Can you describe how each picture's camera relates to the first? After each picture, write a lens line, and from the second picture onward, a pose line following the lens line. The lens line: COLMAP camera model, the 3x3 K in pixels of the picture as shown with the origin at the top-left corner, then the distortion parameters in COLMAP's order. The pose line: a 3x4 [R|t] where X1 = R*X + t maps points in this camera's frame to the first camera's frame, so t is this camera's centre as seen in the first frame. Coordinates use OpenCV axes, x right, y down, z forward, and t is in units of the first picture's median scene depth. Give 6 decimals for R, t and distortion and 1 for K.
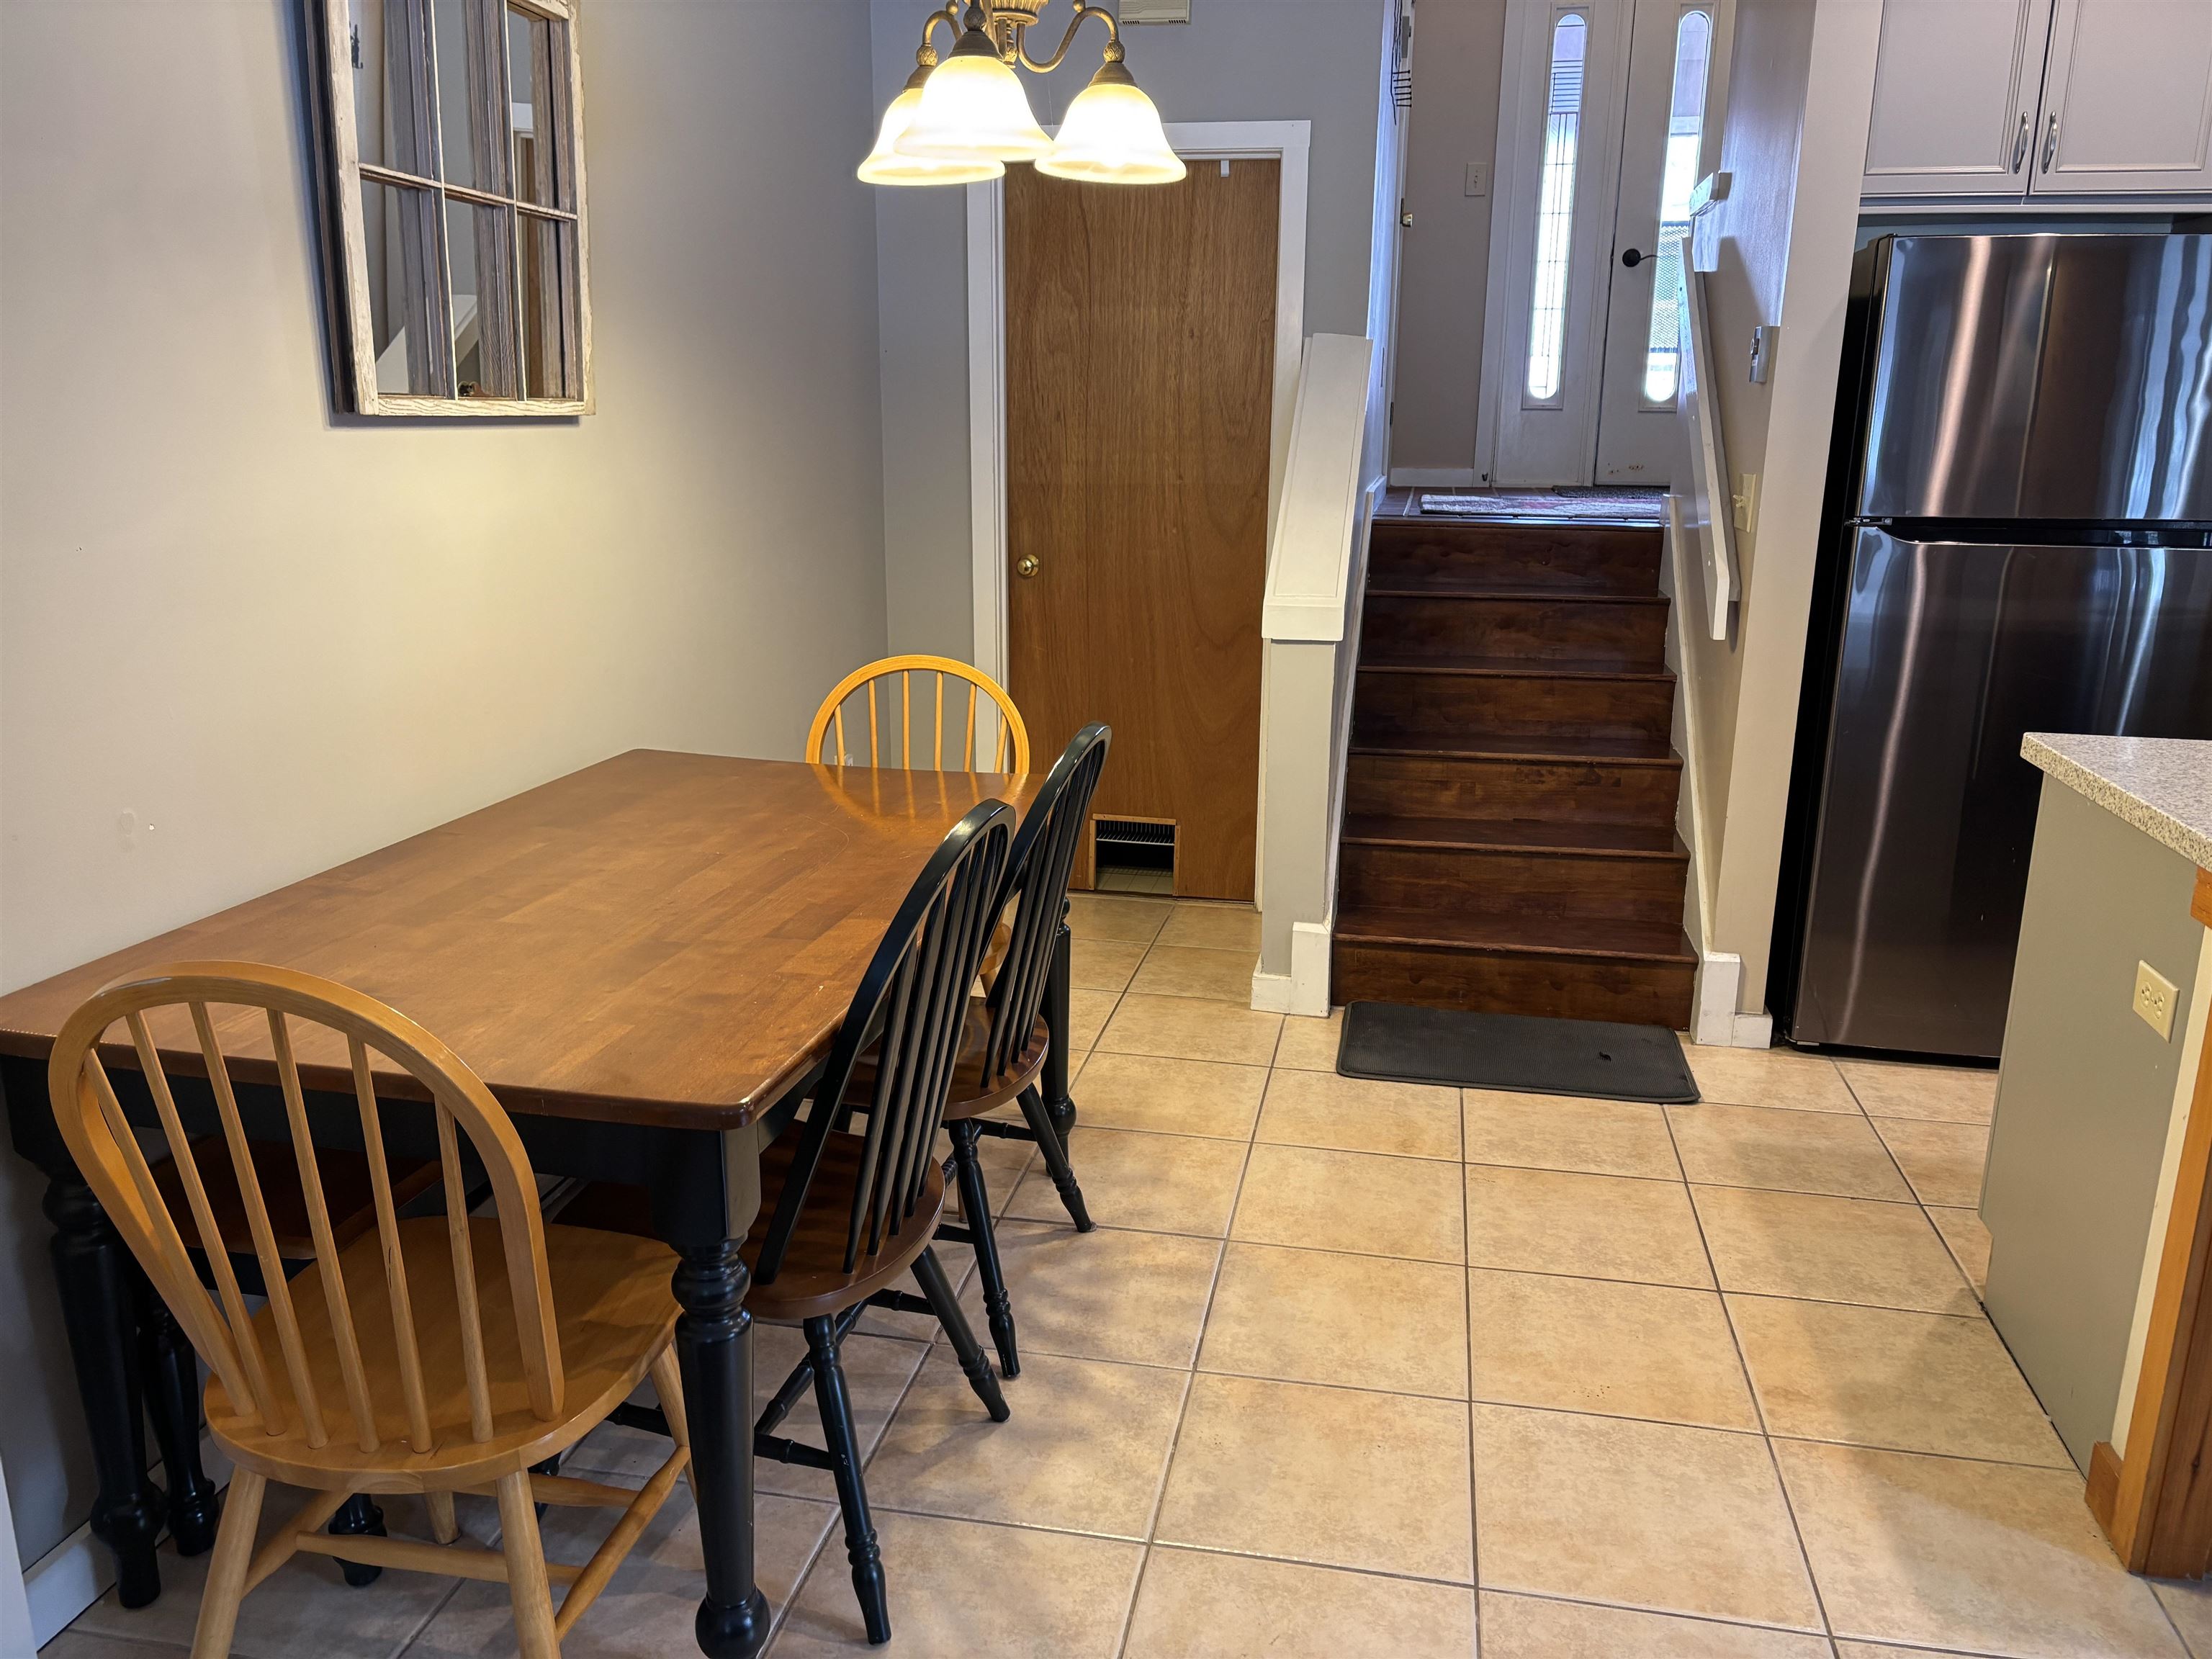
lens RADIAL K [[1682.5, 0, 1093.8], [0, 1682.5, 842.1], [0, 0, 1]] dist [0.059520, -0.073719]
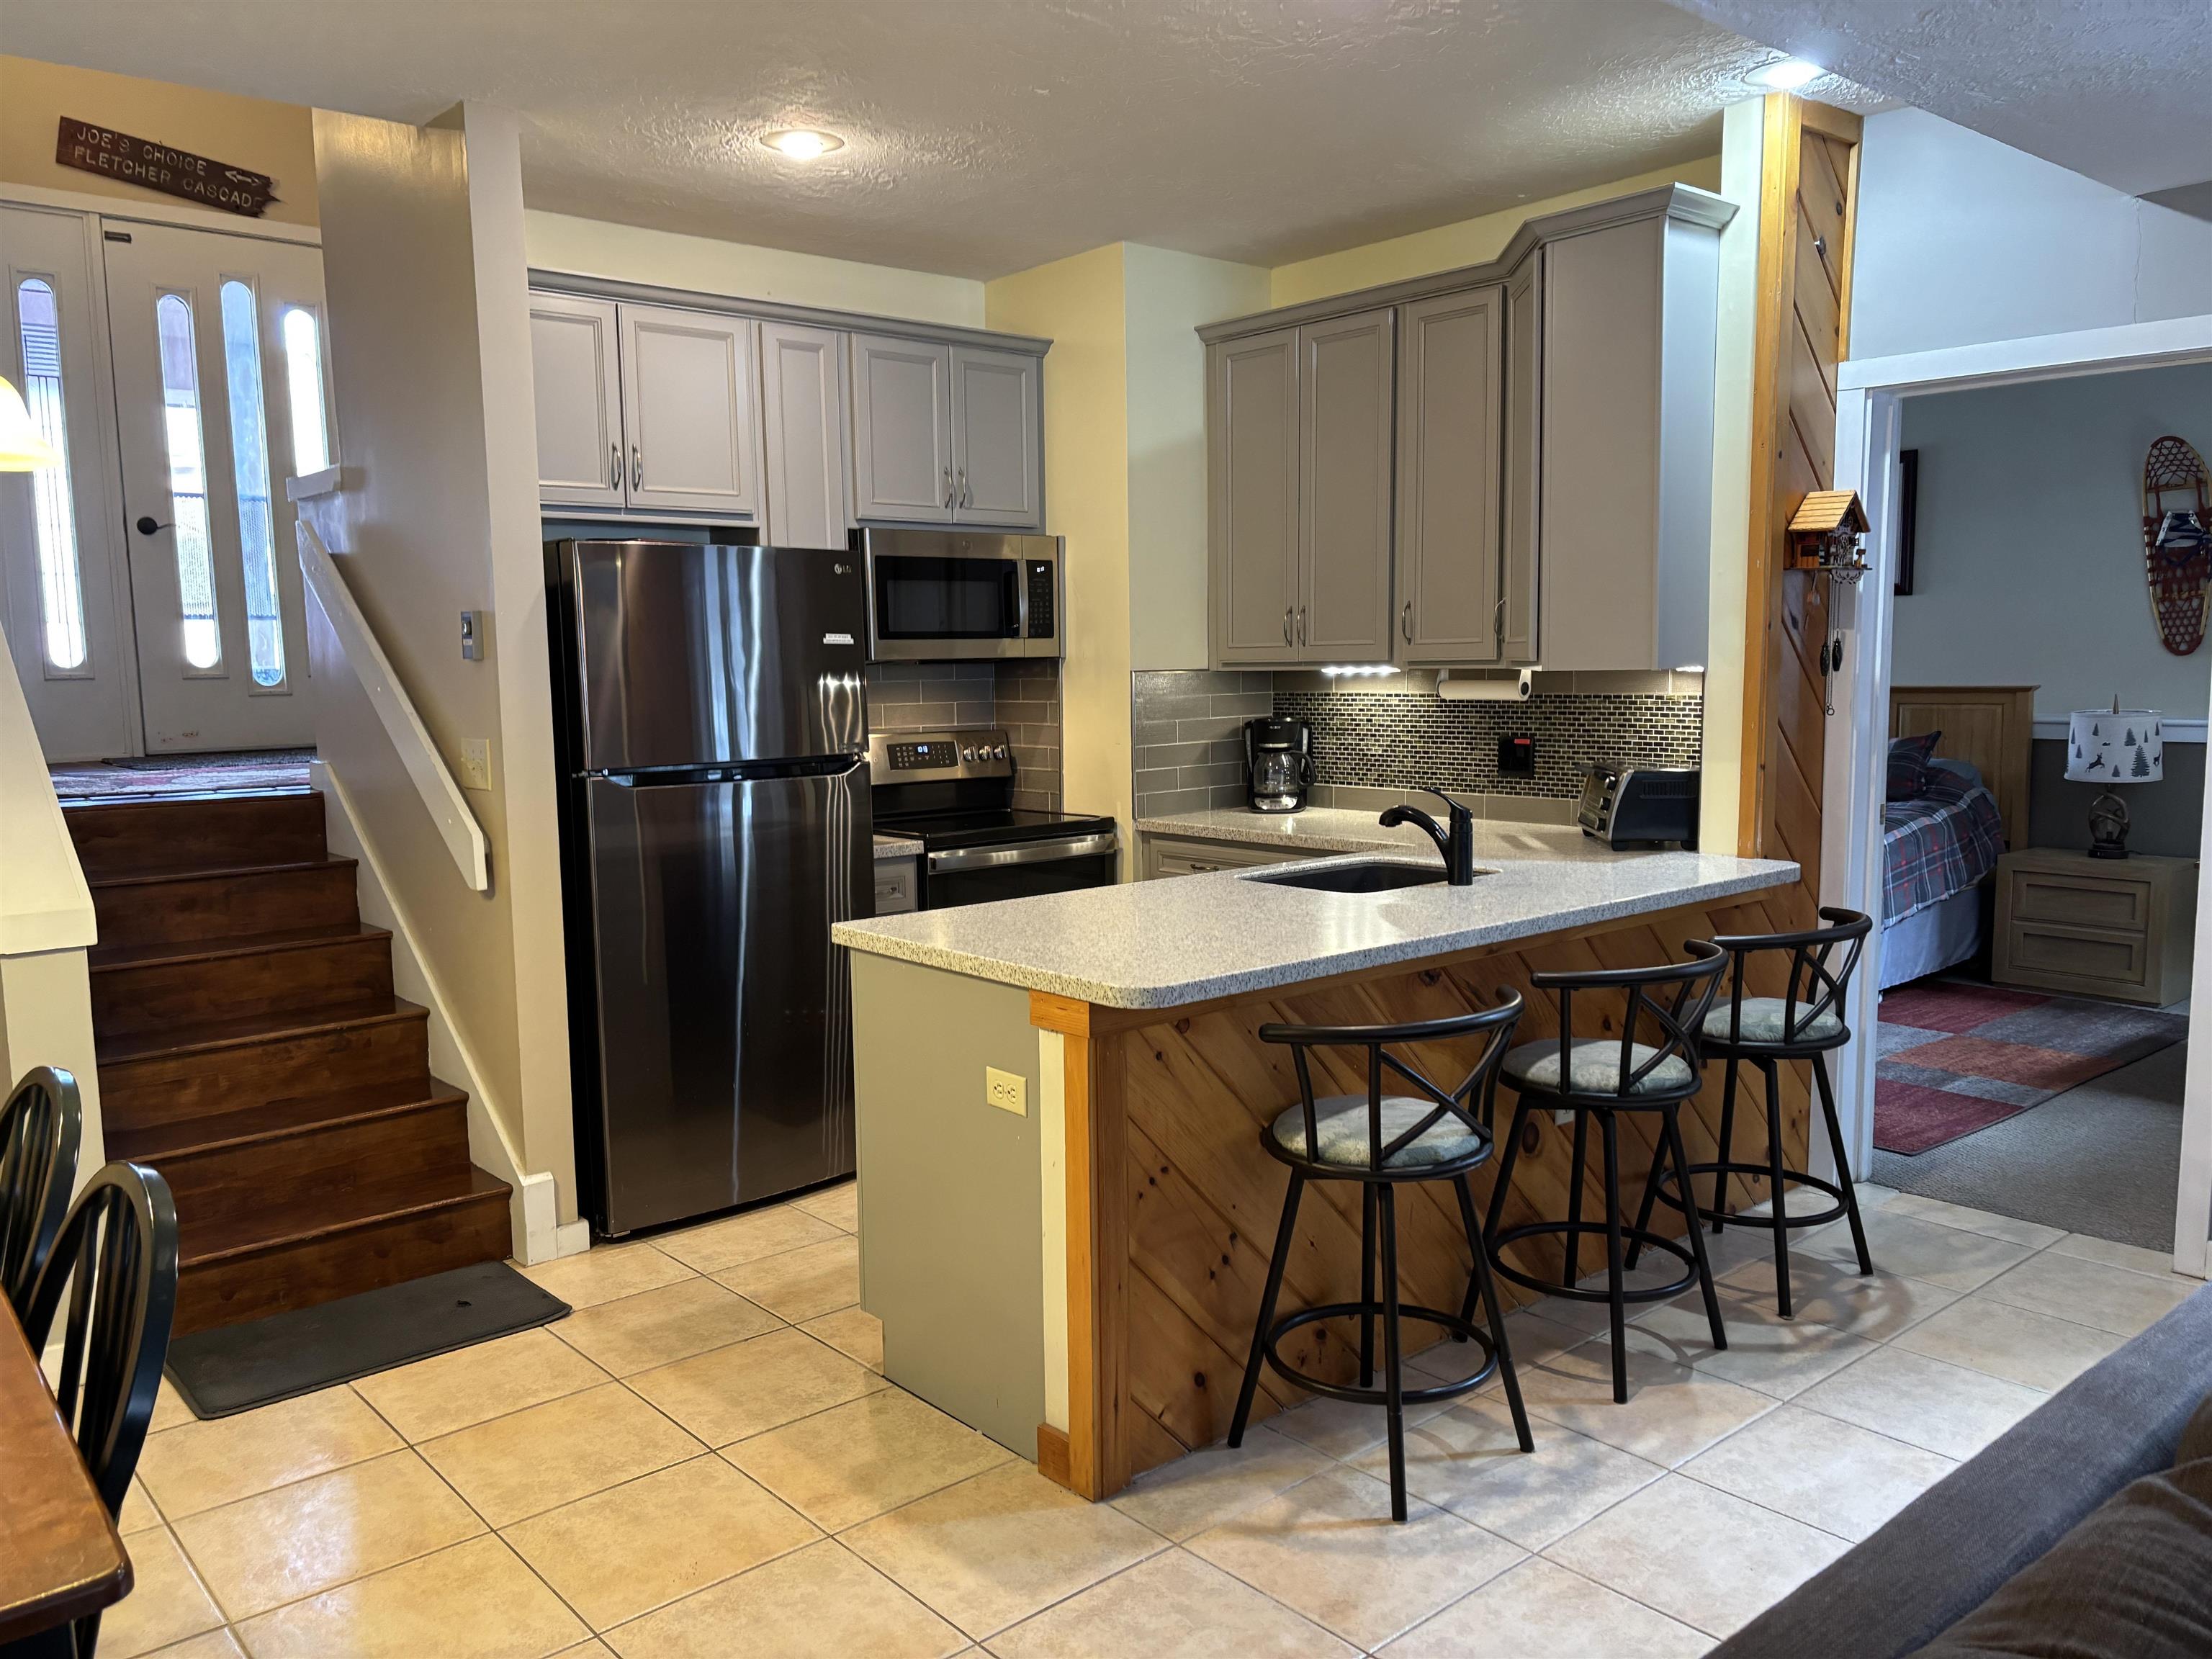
lens RADIAL K [[1684.3, 0, 1093.0], [0, 1684.3, 839.8], [0, 0, 1]] dist [0.082611, -0.087732]
pose [[0.617185, -0.106260, 0.779610, -0.221906], [0.216184, 0.975606, -0.038170, -0.023159], [-0.756536, 0.192097, 0.625101, 0.017832]]
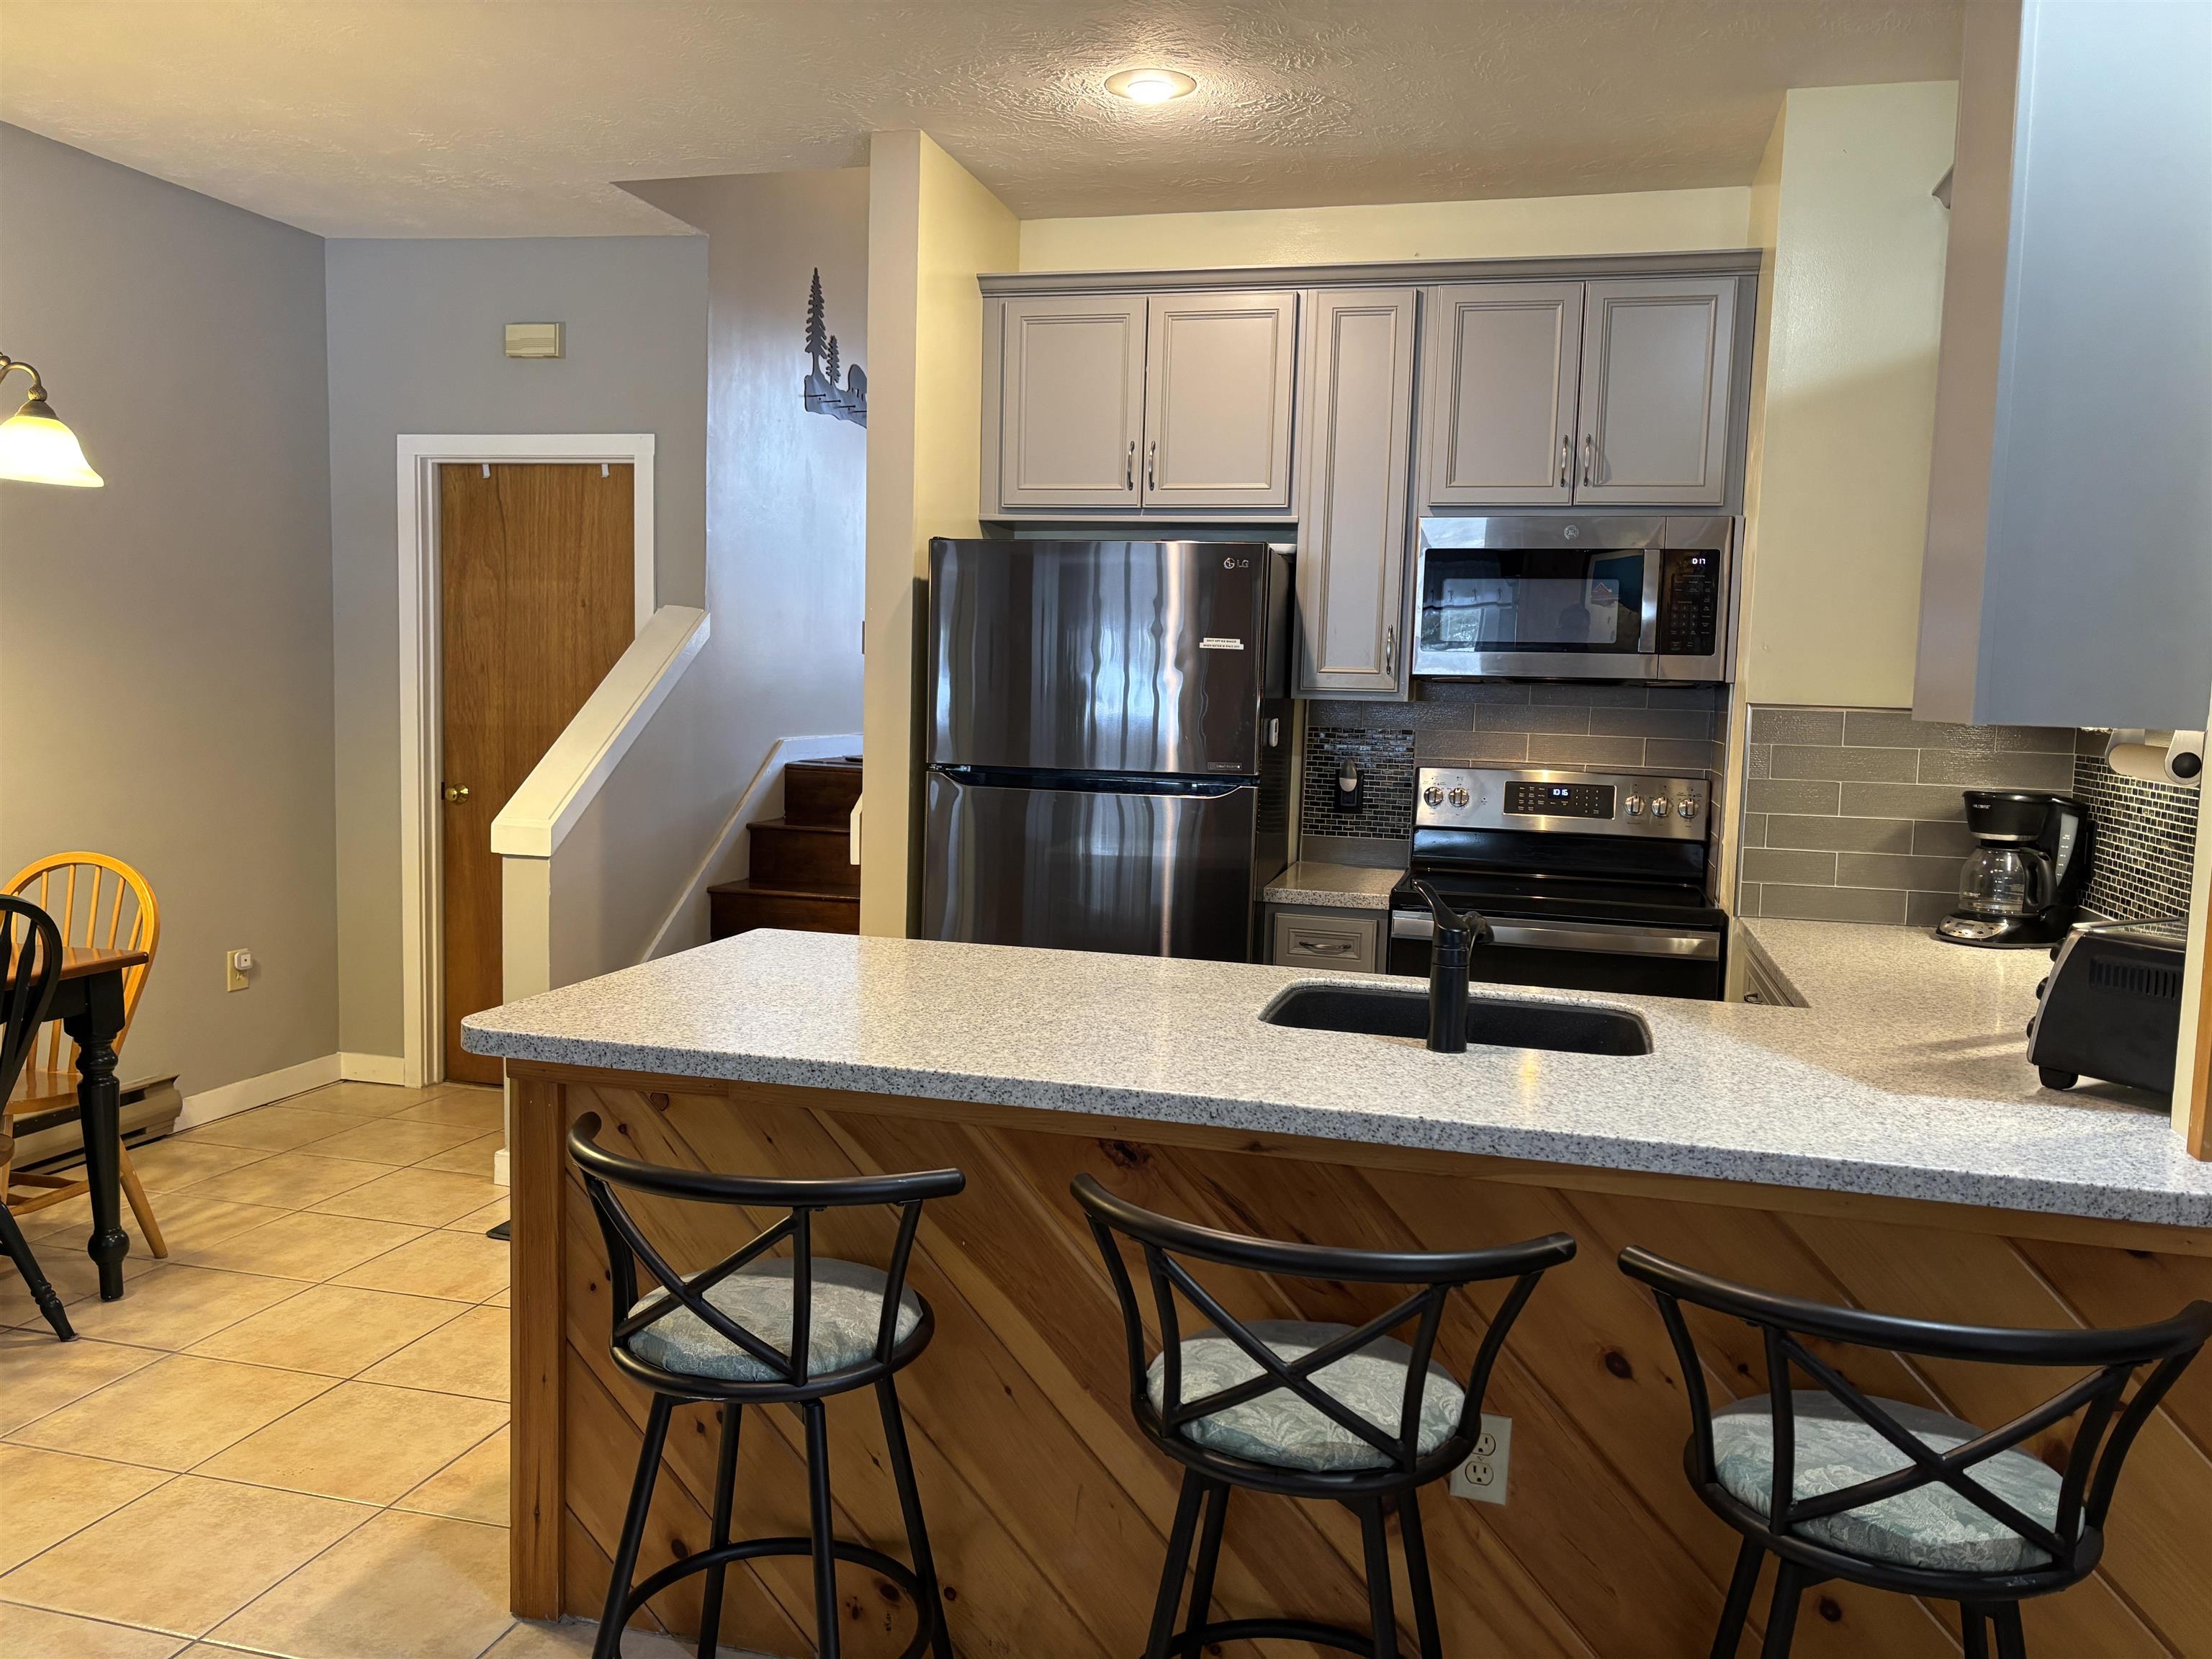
lens RADIAL K [[1687.5, 0, 1106.0], [0, 1687.5, 829.5], [0, 0, 1]] dist [0.093508, -0.099067]
pose [[0.997131, 0.026155, -0.071030, 0.591806], [-0.037151, 0.986706, -0.158210, 0.033137], [0.065948, 0.160395, 0.984847, -0.136348]]
